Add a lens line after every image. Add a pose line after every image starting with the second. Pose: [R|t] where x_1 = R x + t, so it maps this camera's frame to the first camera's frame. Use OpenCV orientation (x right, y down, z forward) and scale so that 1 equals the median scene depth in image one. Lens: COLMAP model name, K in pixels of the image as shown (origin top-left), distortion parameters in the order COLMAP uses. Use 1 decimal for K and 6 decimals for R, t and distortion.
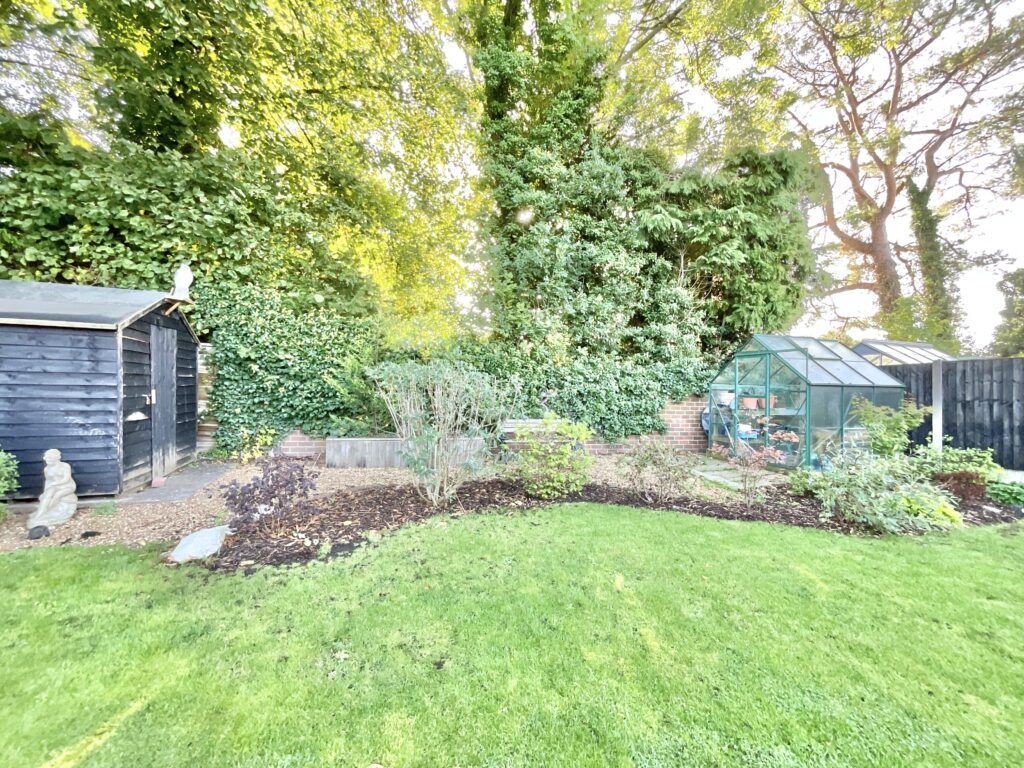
lens RADIAL K [[408.0, 0, 511.8], [0, 408.0, 379.0], [0, 0, 1]] dist [-0.000471, -0.000340]
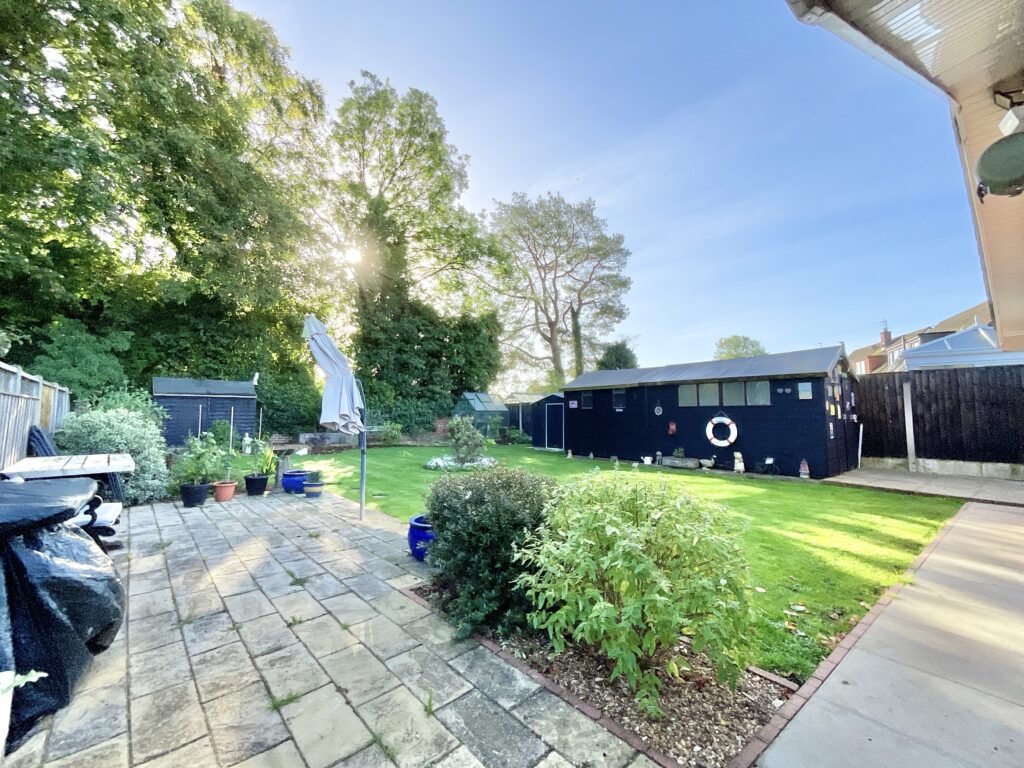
lens RADIAL K [[408.0, 0, 511.8], [0, 408.0, 379.0], [0, 0, 1]] dist [-0.000471, -0.000340]
pose [[0.914125, 0.019081, 0.404984, -0.198716], [0.003162, 0.998526, -0.054185, -0.043466], [-0.405421, 0.050812, 0.912717, -1.452635]]
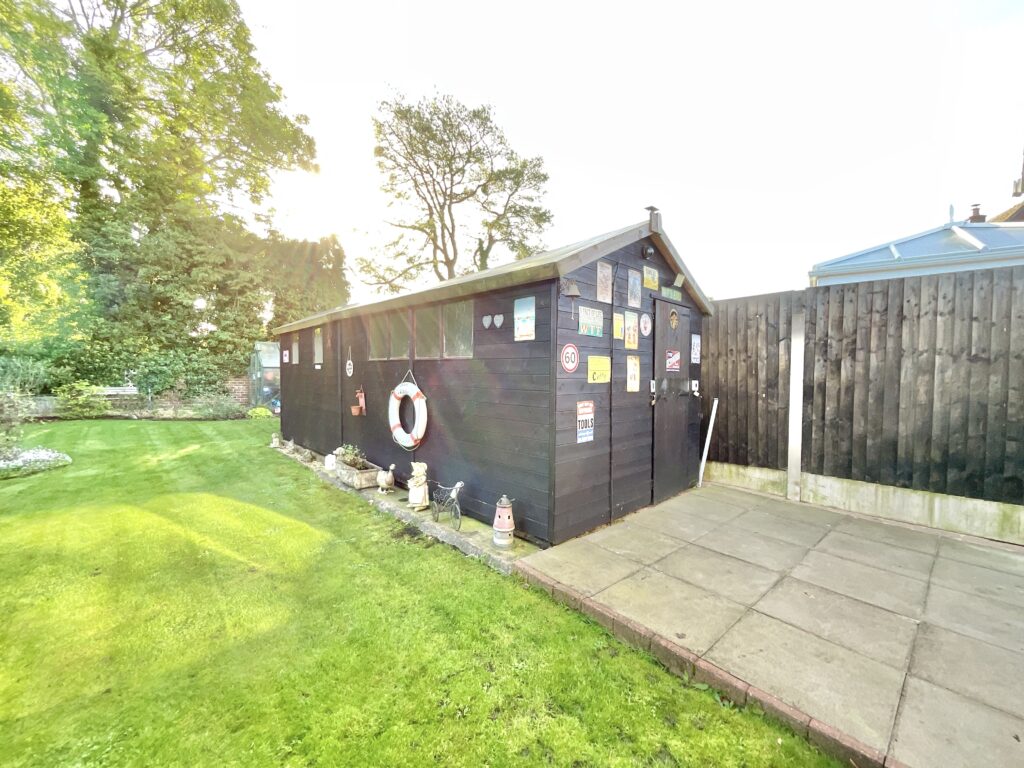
lens RADIAL K [[408.0, 0, 511.8], [0, 408.0, 379.0], [0, 0, 1]] dist [-0.000471, -0.000340]
pose [[0.890621, -0.011229, 0.454607, 0.699893], [-0.010295, 0.998941, 0.044845, -0.026717], [-0.454629, -0.044620, 0.889562, -1.164254]]
